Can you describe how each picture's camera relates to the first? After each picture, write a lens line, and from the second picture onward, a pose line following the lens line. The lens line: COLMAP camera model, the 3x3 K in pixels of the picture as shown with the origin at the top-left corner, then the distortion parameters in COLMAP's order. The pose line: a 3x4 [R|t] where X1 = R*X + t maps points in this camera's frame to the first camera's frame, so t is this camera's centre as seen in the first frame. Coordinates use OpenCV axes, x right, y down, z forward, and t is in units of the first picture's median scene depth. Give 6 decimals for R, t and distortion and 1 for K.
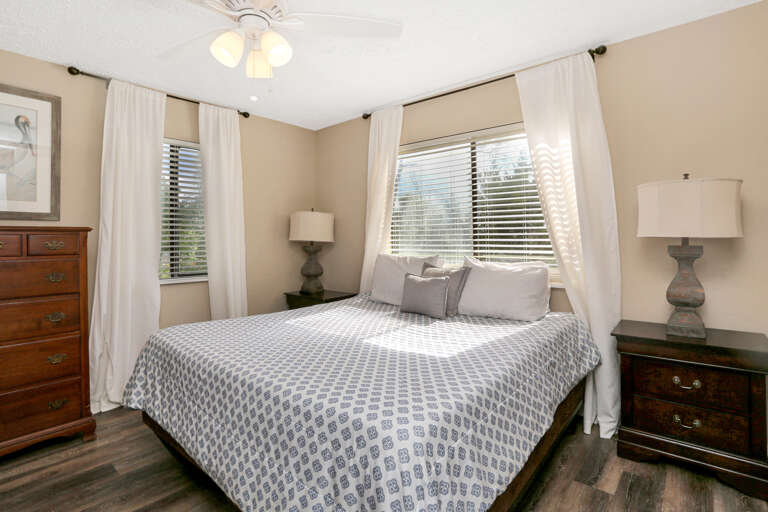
lens RADIAL K [[397.3, 0, 384.4], [0, 397.3, 240.0], [0, 0, 1]] dist [-0.001170, -0.000070]
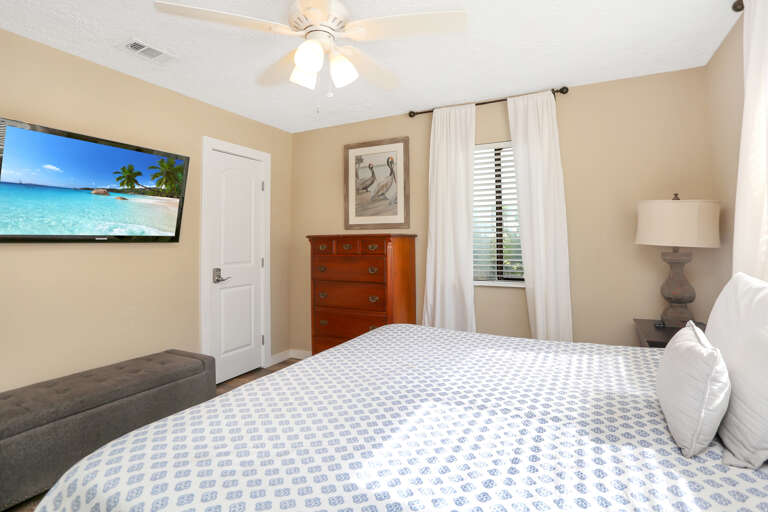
lens RADIAL K [[397.3, 0, 384.4], [0, 397.3, 240.0], [0, 0, 1]] dist [-0.001170, -0.000070]
pose [[0.247460, -0.004267, -0.968889, 0.383981], [-0.004012, 0.999977, -0.005428, -0.000621], [0.968890, 0.005231, 0.247437, 0.481162]]
